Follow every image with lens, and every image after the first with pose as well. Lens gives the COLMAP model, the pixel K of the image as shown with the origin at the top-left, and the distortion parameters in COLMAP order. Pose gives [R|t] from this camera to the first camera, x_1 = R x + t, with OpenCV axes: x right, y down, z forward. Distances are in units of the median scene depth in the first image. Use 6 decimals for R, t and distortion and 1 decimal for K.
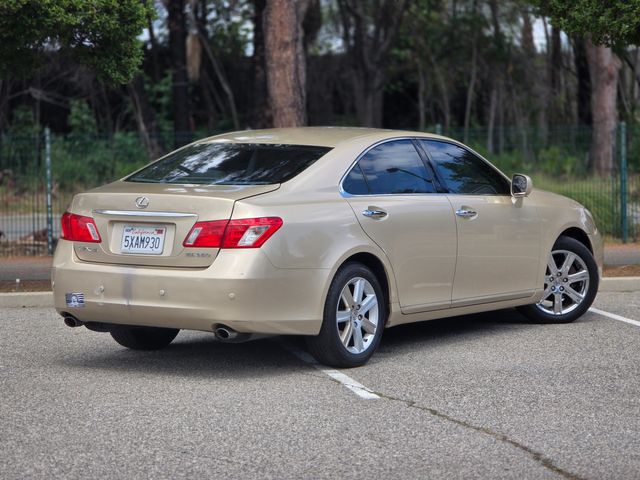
lens RADIAL K [[2133.1, 0, 320.0], [0, 2133.1, 240.0], [0, 0, 1]] dist [0.337396, -1.074665]
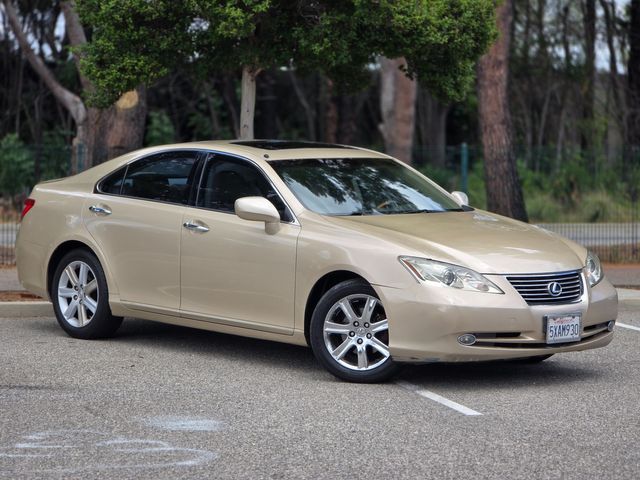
lens RADIAL K [[2133.1, 0, 320.0], [0, 2133.1, 240.0], [0, 0, 1]] dist [0.337396, -1.074665]
pose [[0.999028, 0.017776, 0.040331, -0.282423], [-0.017498, 0.999821, -0.007234, 0.004777], [-0.040452, 0.006522, 0.999160, -0.046395]]
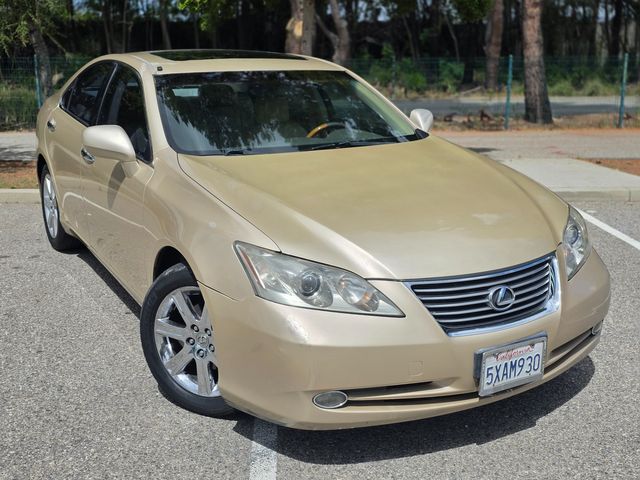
lens RADIAL K [[735.1, 0, 319.9], [0, 735.1, 228.3], [0, 0, 1]] dist [0.082704, -0.016673]
pose [[0.983666, 0.051582, -0.172452, -0.142133], [-0.020588, 0.984014, 0.176898, -0.037575], [0.178820, -0.170458, 0.969003, 0.774277]]
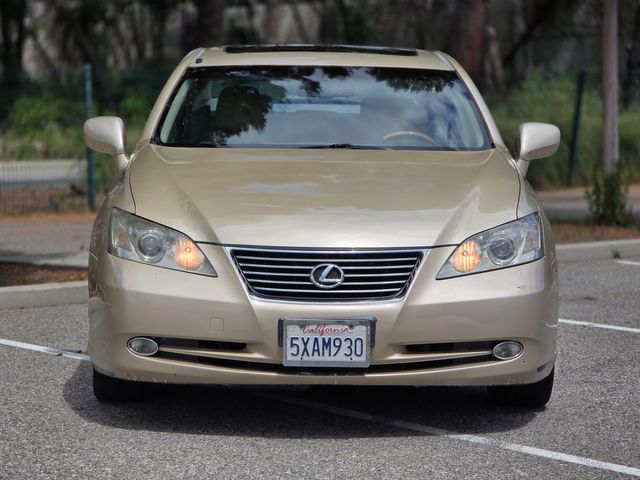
lens RADIAL K [[2133.1, 0, 320.0], [0, 2133.1, 240.0], [0, 0, 1]] dist [0.337396, -1.074665]
pose [[0.763943, 0.071511, -0.641309, 0.263452], [-0.064295, 0.997330, 0.034620, -0.012220], [0.642073, 0.014786, 0.766501, 0.517649]]
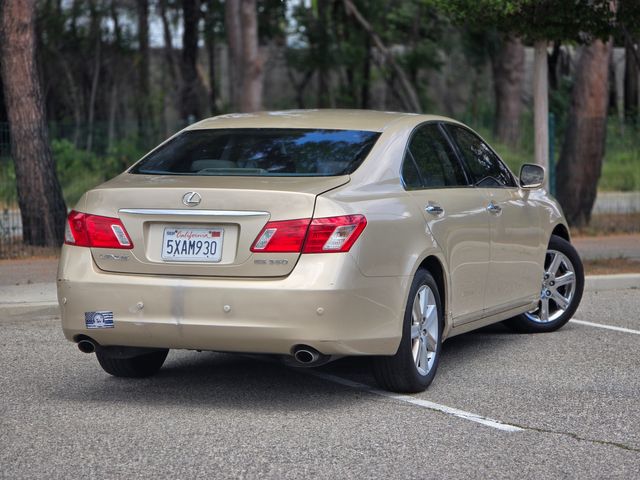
lens RADIAL K [[2133.1, 0, 320.0], [0, 2133.1, 240.0], [0, 0, 1]] dist [0.337396, -1.074665]
pose [[0.971196, -0.014375, 0.237847, -0.221945], [0.014549, 0.999894, 0.001025, -0.001879], [-0.237837, 0.002465, 0.971302, 0.186175]]
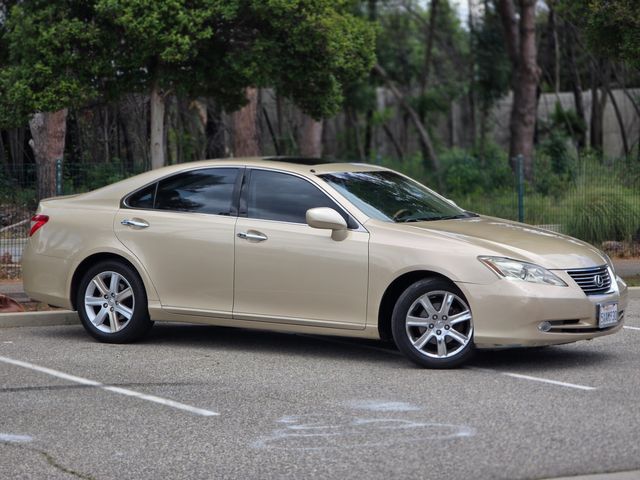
lens RADIAL K [[2133.1, 0, 320.0], [0, 2133.1, 240.0], [0, 0, 1]] dist [0.337396, -1.074665]
pose [[0.949860, -0.007264, 0.312592, -0.650934], [0.012348, 0.999822, -0.014288, 0.011333], [-0.312432, 0.017432, 0.949780, -0.107194]]
